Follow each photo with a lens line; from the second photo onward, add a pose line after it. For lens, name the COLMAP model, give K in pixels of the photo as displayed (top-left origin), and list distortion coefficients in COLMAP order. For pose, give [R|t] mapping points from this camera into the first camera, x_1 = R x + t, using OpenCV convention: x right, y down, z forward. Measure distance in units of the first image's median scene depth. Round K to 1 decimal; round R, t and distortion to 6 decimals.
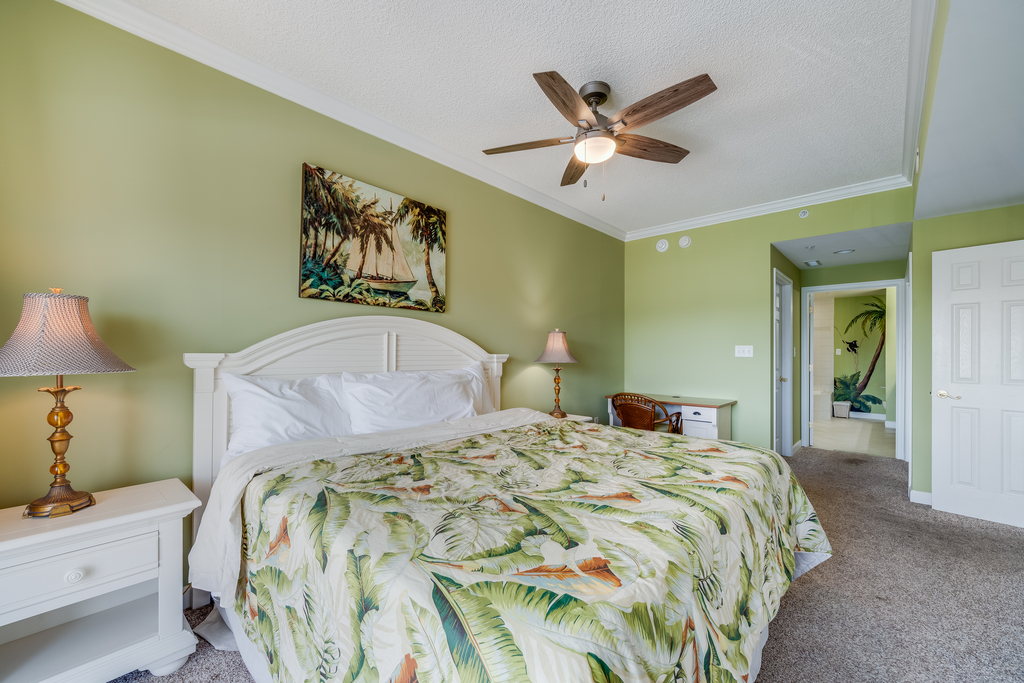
lens RADIAL K [[408.9, 0, 508.5], [0, 408.9, 352.2], [0, 0, 1]] dist [-0.001631, 0.000355]
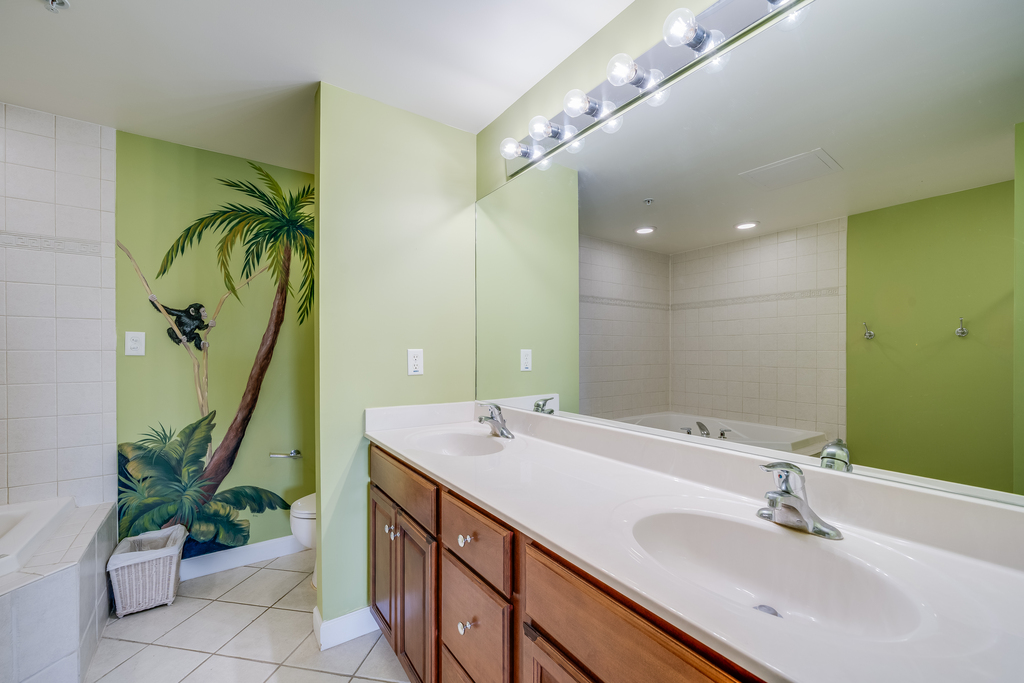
lens RADIAL K [[408.9, 0, 508.5], [0, 408.9, 352.2], [0, 0, 1]] dist [-0.001631, 0.000355]
pose [[0.216458, -0.010846, 0.976232, 0.620834], [0.003131, 0.999941, 0.010415, 0.002833], [-0.976287, 0.000802, 0.216480, 0.730192]]
